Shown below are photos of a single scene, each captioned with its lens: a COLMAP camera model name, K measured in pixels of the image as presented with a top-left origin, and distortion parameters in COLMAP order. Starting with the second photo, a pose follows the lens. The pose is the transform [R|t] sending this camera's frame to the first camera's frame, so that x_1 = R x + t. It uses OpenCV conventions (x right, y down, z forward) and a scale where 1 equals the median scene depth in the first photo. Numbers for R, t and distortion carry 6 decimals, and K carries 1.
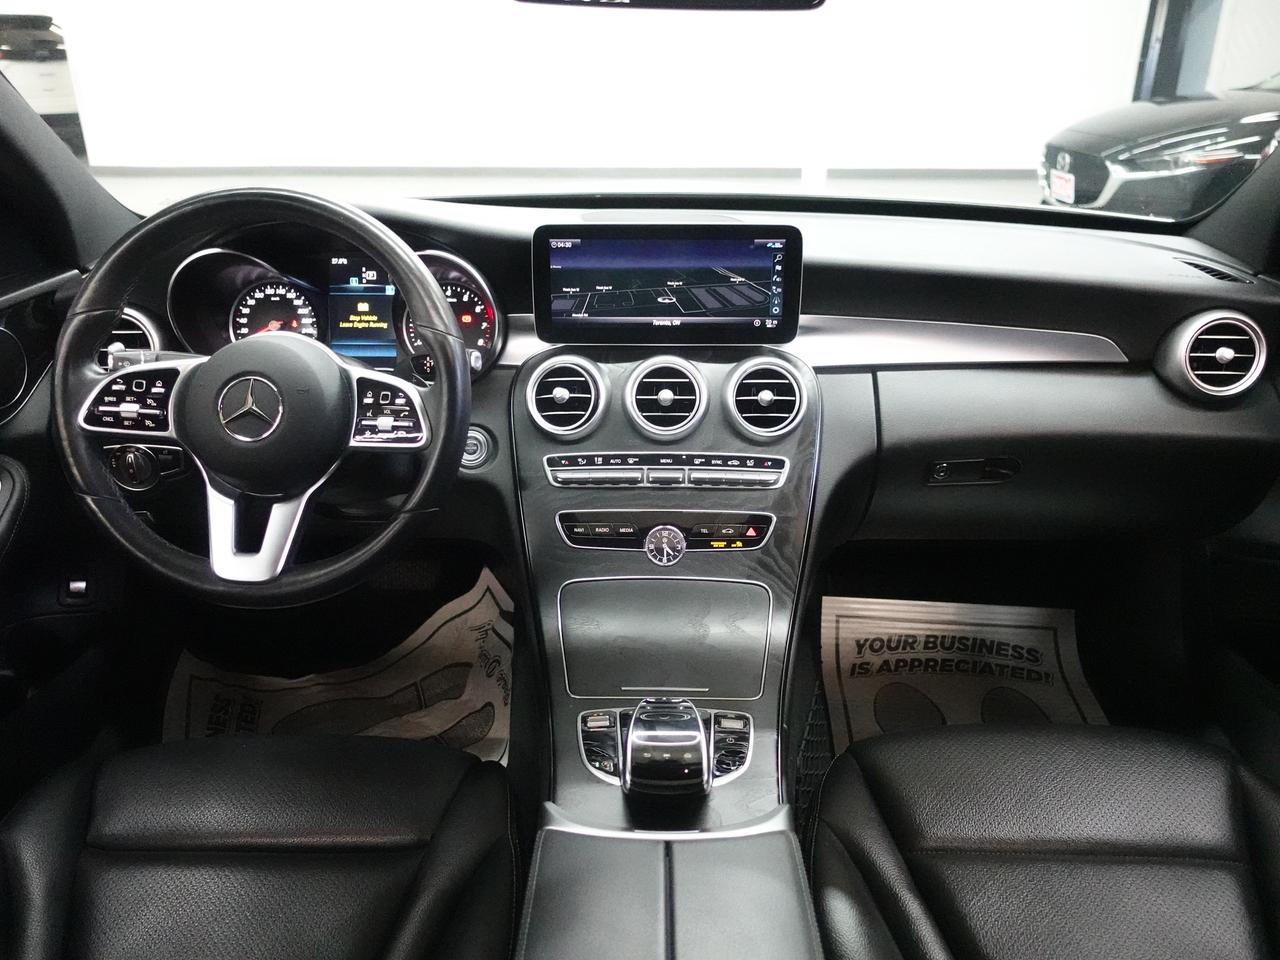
lens RADIAL K [[1003.4, 0, 639.1], [0, 1003.4, 472.4], [0, 0, 1]] dist [0.000857, -0.004880]
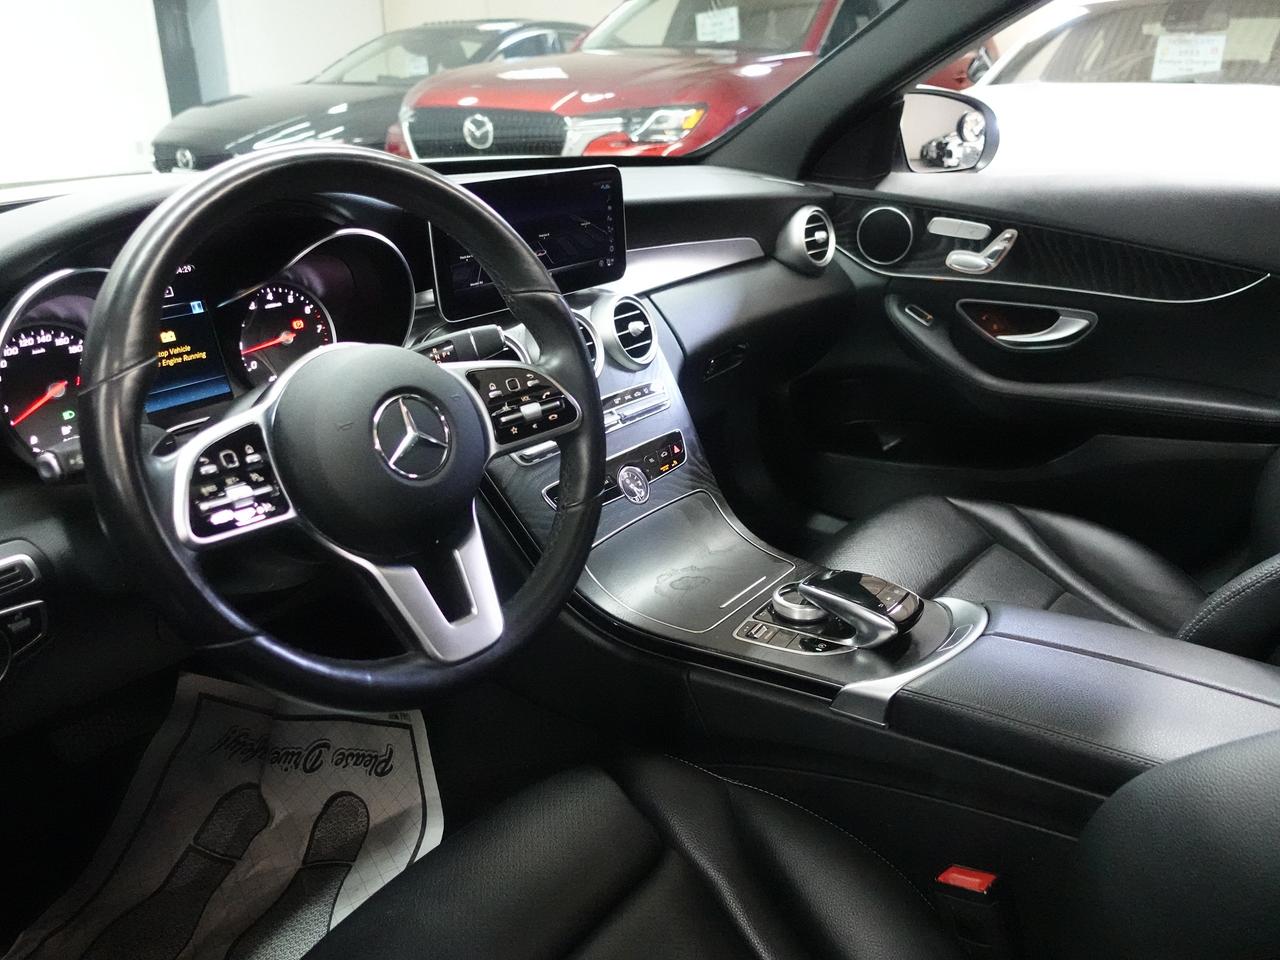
lens RADIAL K [[1003.4, 0, 641.9], [0, 1003.4, 486.1], [0, 0, 1]] dist [0.000857, -0.004880]
pose [[0.600988, -0.310178, 0.736616, -0.704837], [0.306001, 0.940699, 0.146454, -0.071455], [-0.738361, 0.137388, 0.660263, 0.311883]]
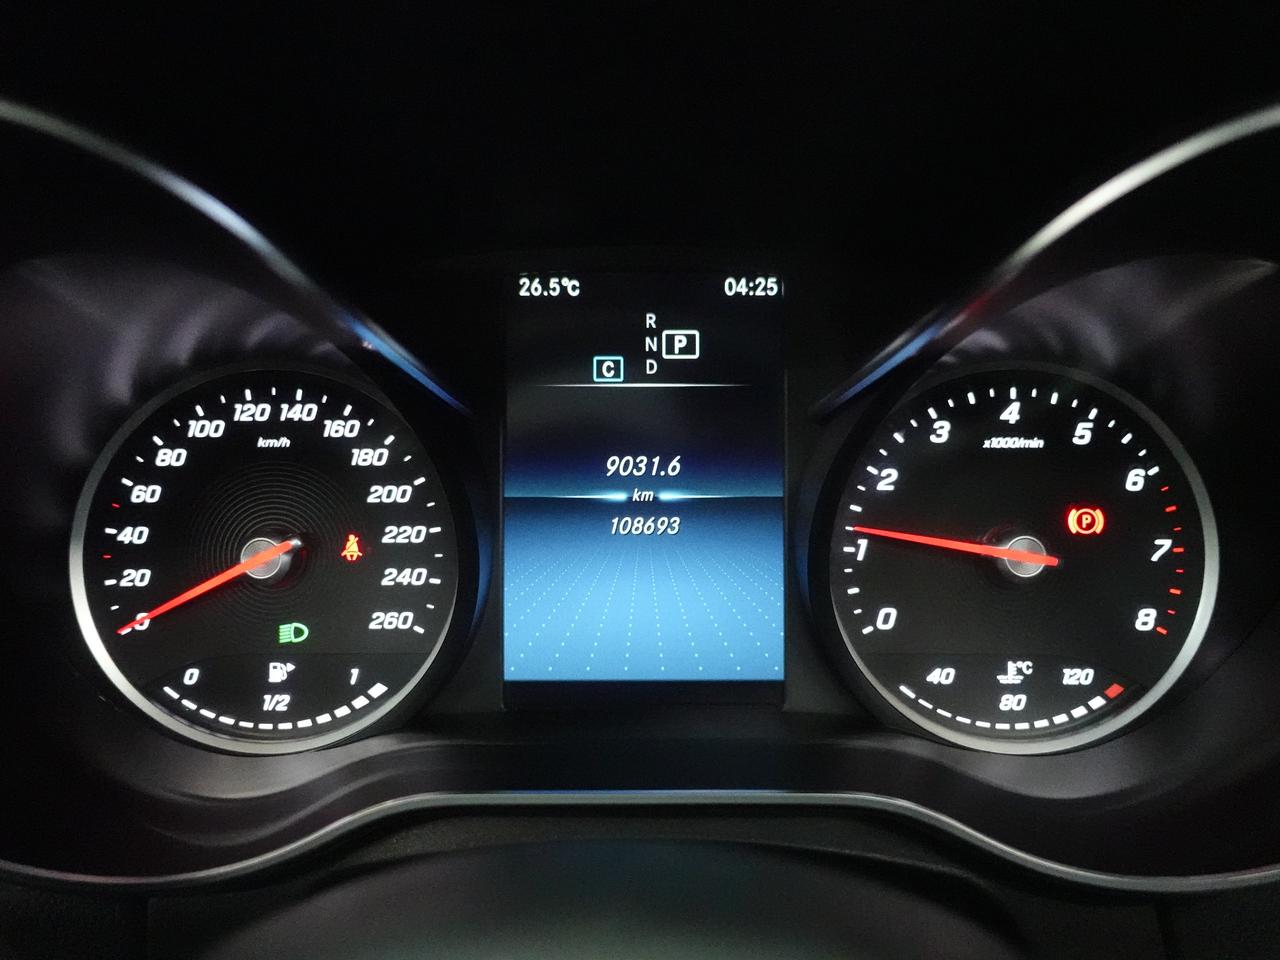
lens RADIAL K [[991.7, 0, 641.3], [0, 991.7, 469.0], [0, 0, 1]] dist [0.001808, -0.003149]
pose [[0.999764, -0.006909, 0.020582, -0.310068], [0.009790, 0.989624, -0.143346, -0.146393], [-0.019378, 0.143513, 0.989459, 0.847852]]
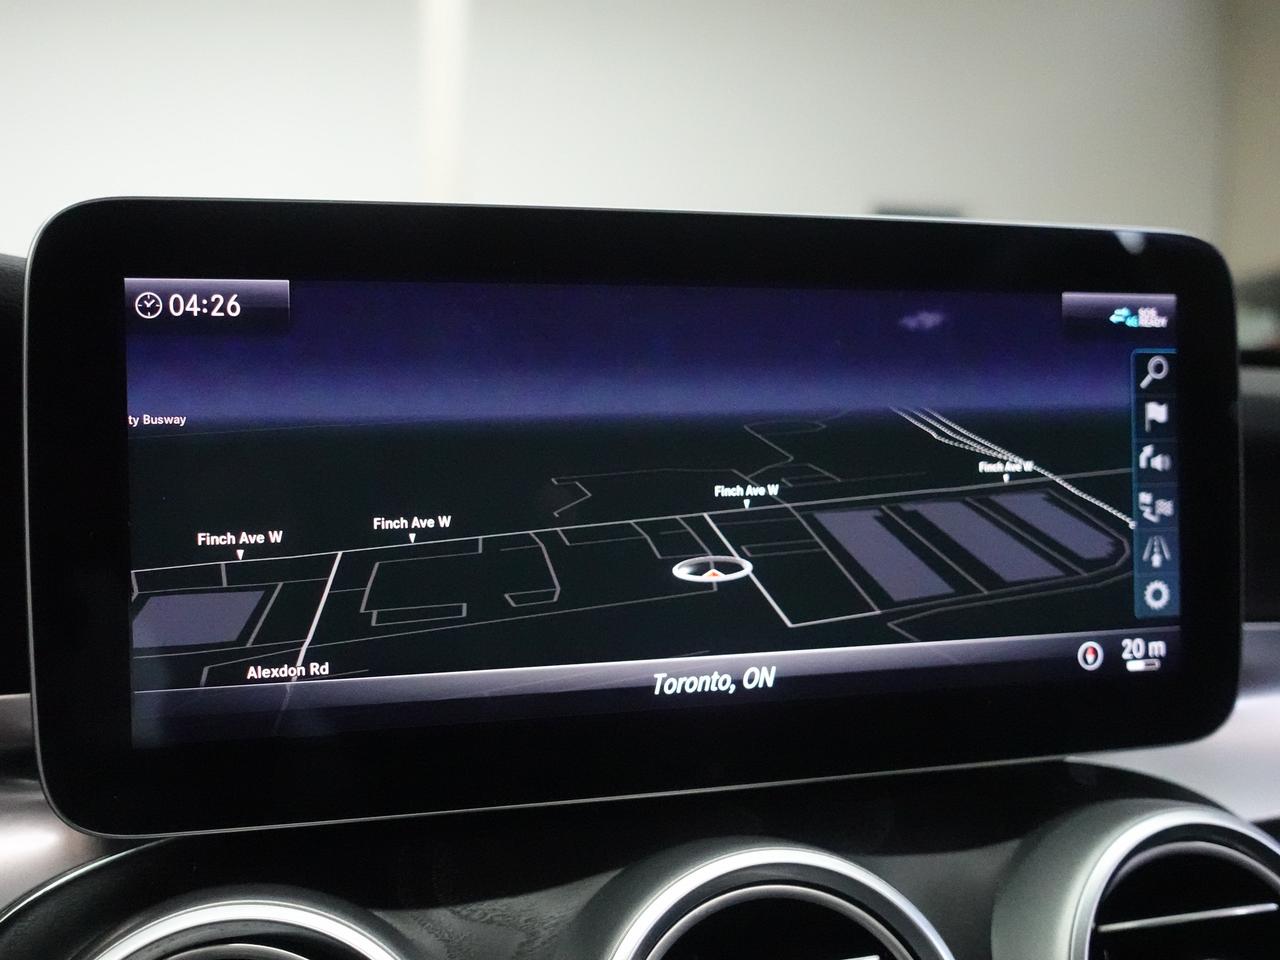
lens RADIAL K [[1574.6, 0, 639.5], [0, 1574.6, 477.5], [0, 0, 1]] dist [0.018533, 0.000000]
pose [[0.943332, -0.021404, 0.331159, -0.095005], [0.126159, 0.946123, -0.298221, -0.094583], [-0.306934, 0.323100, 0.895208, 0.705761]]
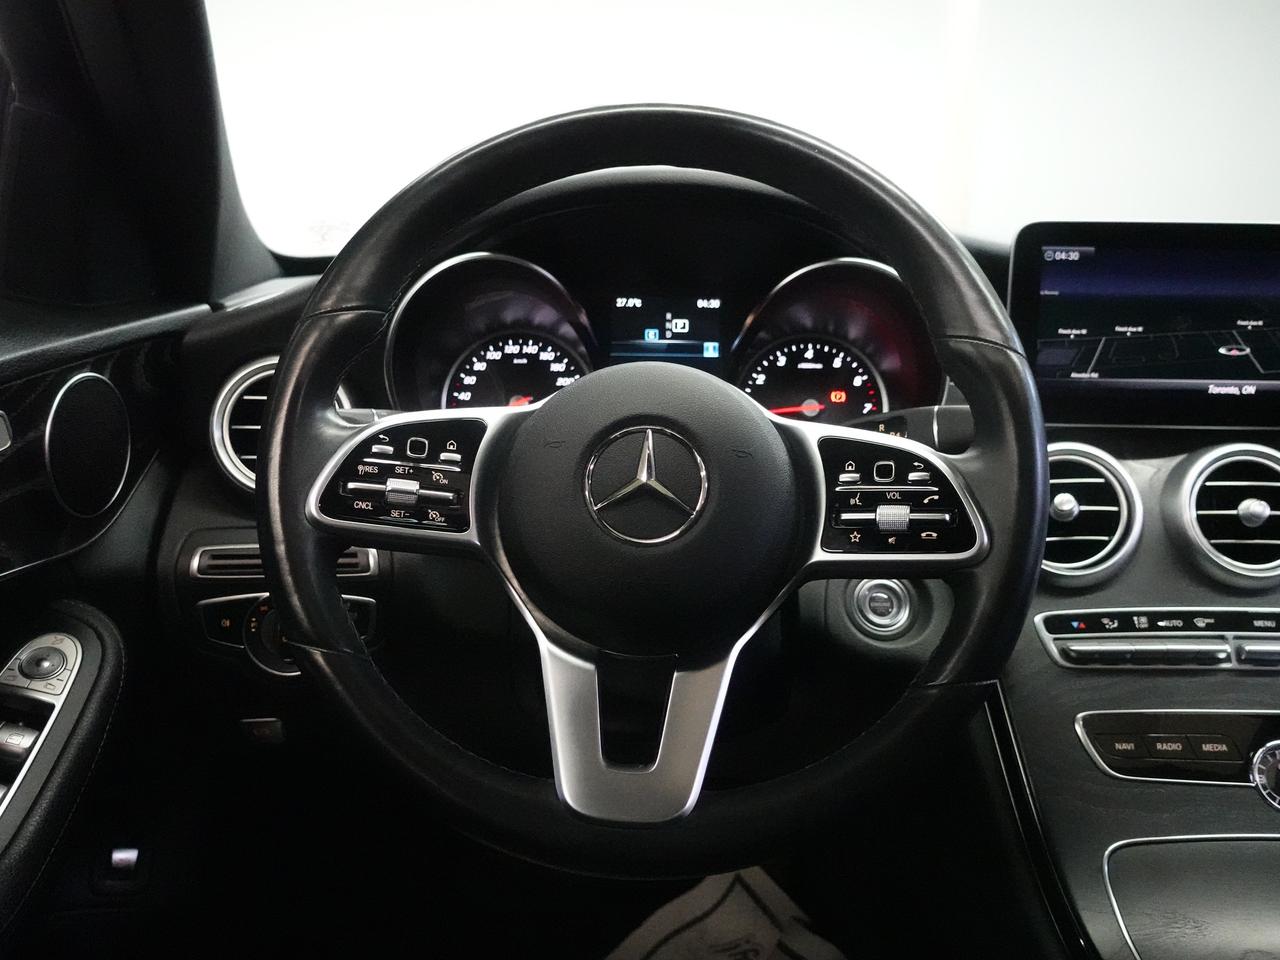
lens RADIAL K [[1324.3, 0, 637.5], [0, 1324.3, 468.4], [0, 0, 1]] dist [0.006901, 0.000000]
pose [[0.999907, 0.012245, 0.005960, -0.326859], [-0.010733, 0.977953, -0.208548, 0.061710], [-0.008382, 0.208465, 0.977994, 0.256428]]
